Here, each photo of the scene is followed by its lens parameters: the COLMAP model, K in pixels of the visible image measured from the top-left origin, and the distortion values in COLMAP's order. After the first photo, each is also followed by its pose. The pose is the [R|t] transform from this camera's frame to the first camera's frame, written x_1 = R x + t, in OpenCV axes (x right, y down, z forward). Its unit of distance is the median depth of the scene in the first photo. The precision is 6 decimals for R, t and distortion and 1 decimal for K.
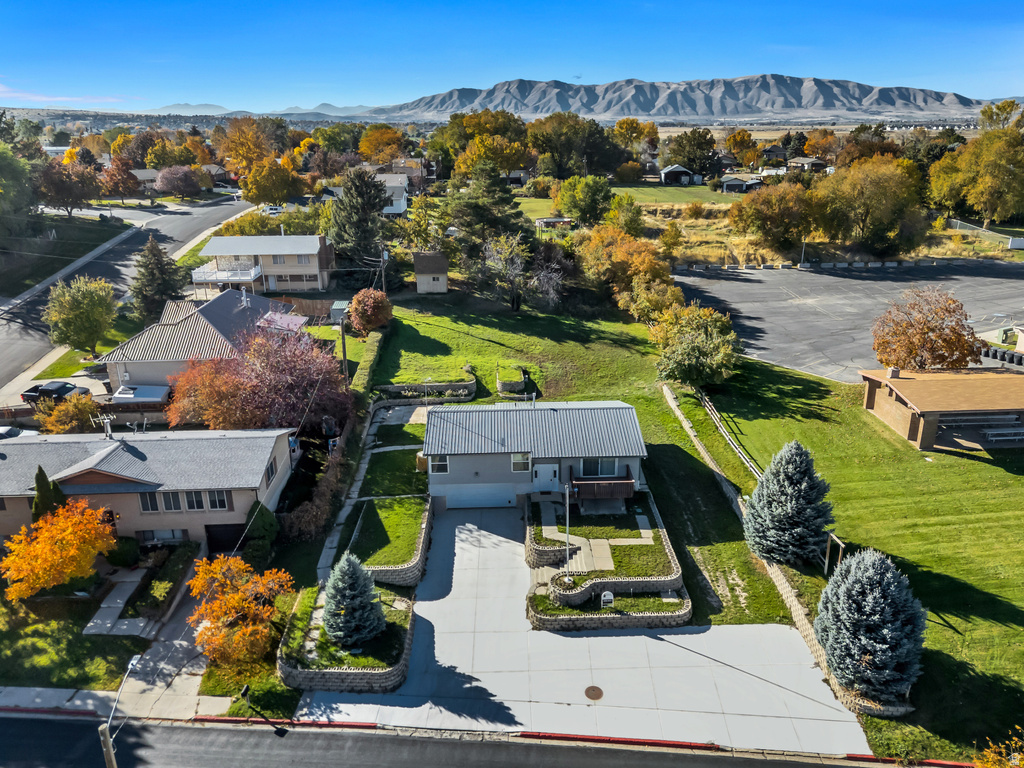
lens RADIAL K [[753.5, 0, 513.4], [0, 753.5, 385.3], [0, 0, 1]] dist [0.073367, -0.064959]
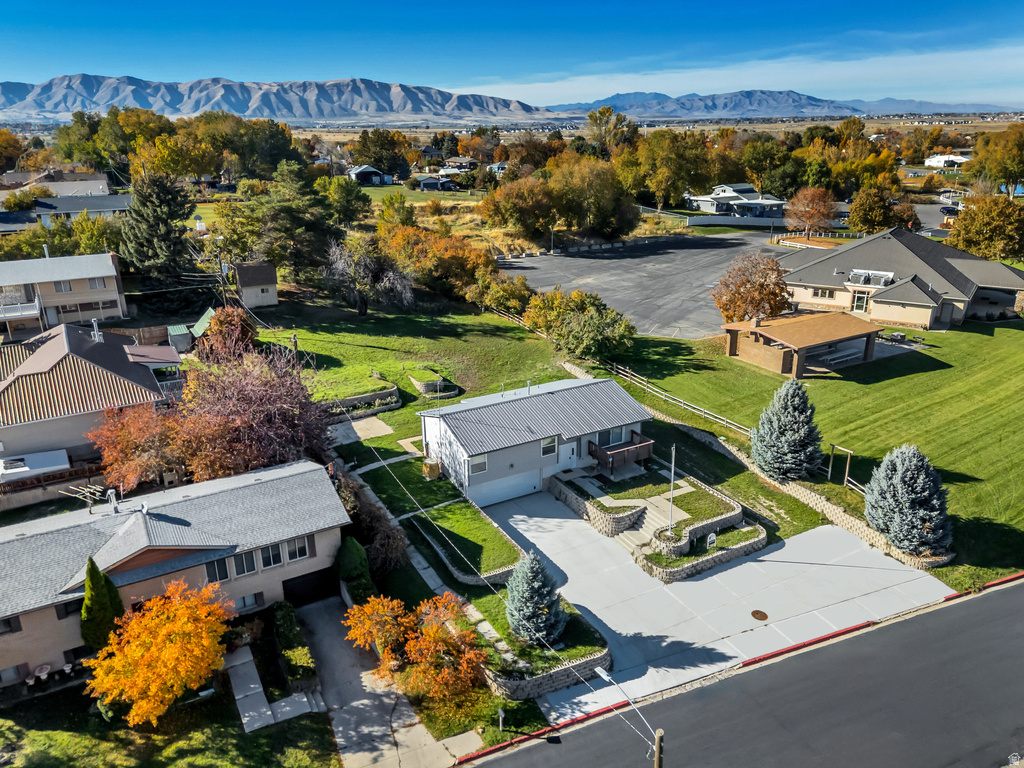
lens RADIAL K [[753.5, 0, 511.7], [0, 753.5, 389.7], [0, 0, 1]] dist [0.073367, -0.064959]
pose [[0.883249, -0.157419, 0.441691, -0.476664], [0.156457, 0.986920, 0.038872, -0.022346], [-0.442032, 0.034772, 0.896325, 0.092095]]
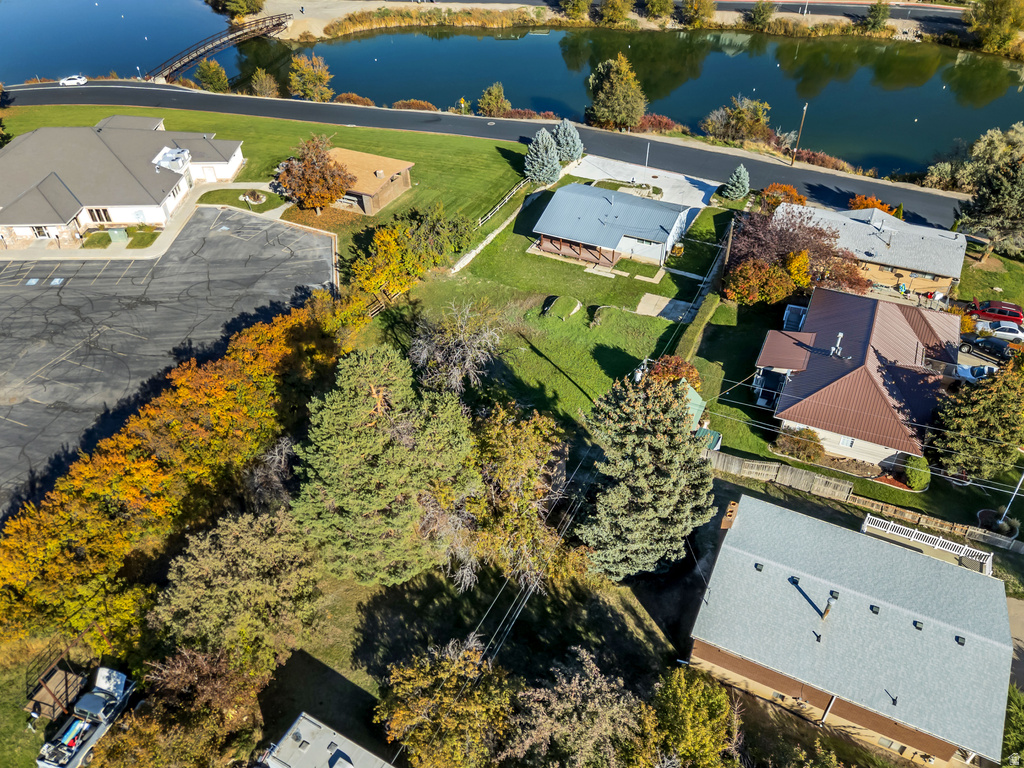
lens RADIAL K [[753.5, 0, 514.3], [0, 753.5, 386.0], [0, 0, 1]] dist [0.073367, -0.064959]
pose [[-0.880320, -0.280622, 0.382477, -0.536007], [0.188953, 0.532120, 0.825315, -1.184159], [-0.435125, 0.798812, -0.415411, 2.182260]]
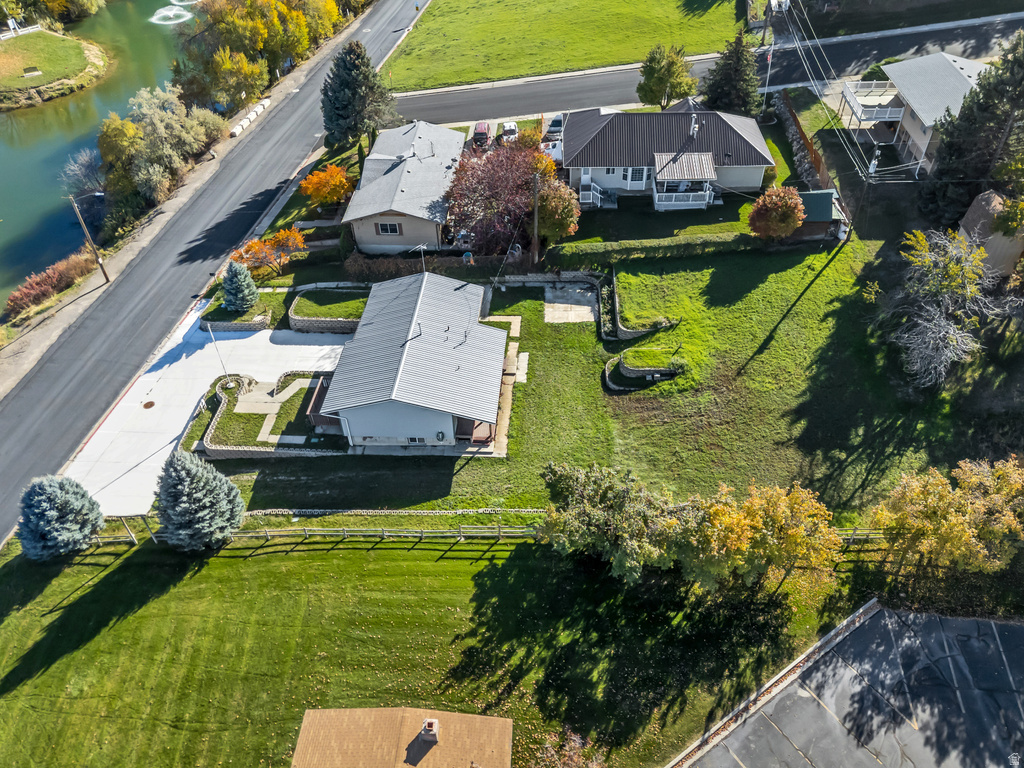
lens RADIAL K [[753.5, 0, 511.6], [0, 753.5, 386.2], [0, 0, 1]] dist [0.073367, -0.064959]
pose [[-0.088701, 0.683913, -0.724152, 0.844619], [-0.303180, 0.673983, 0.673668, -0.679266], [0.948796, 0.279303, 0.147565, 1.051890]]
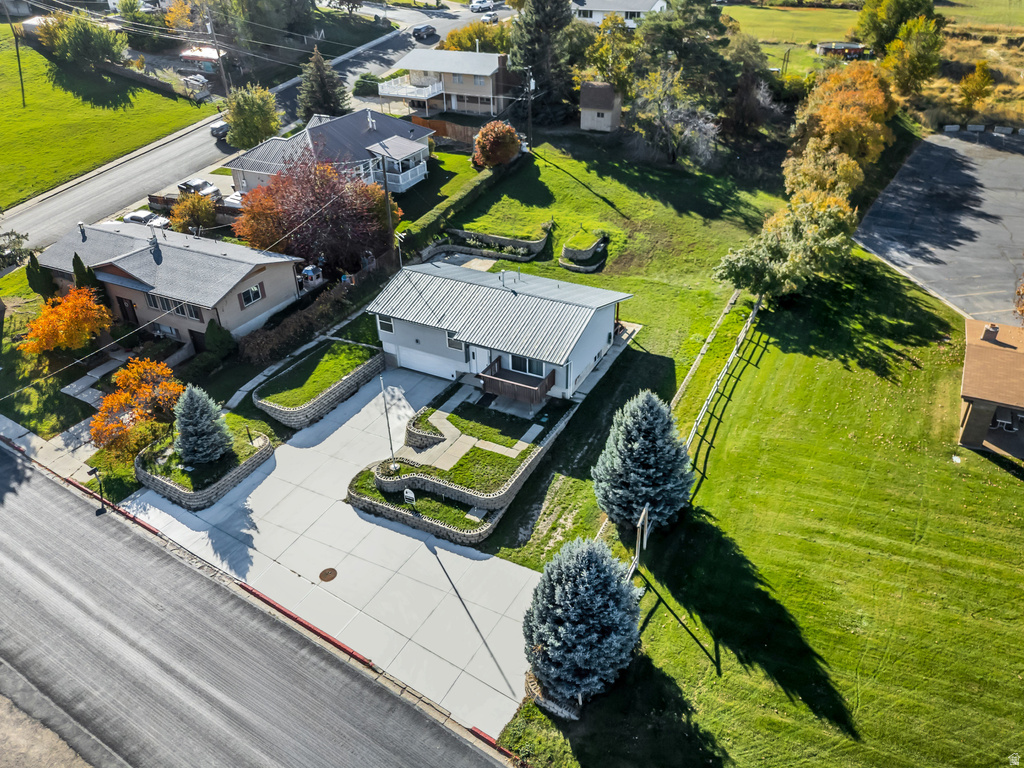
lens RADIAL K [[753.5, 0, 516.1], [0, 753.5, 389.9], [0, 0, 1]] dist [0.073367, -0.064959]
pose [[0.872793, 0.256824, -0.415059, 0.491344], [-0.150728, 0.950630, 0.271264, -0.109412], [0.464235, -0.174196, 0.868413, 0.187764]]
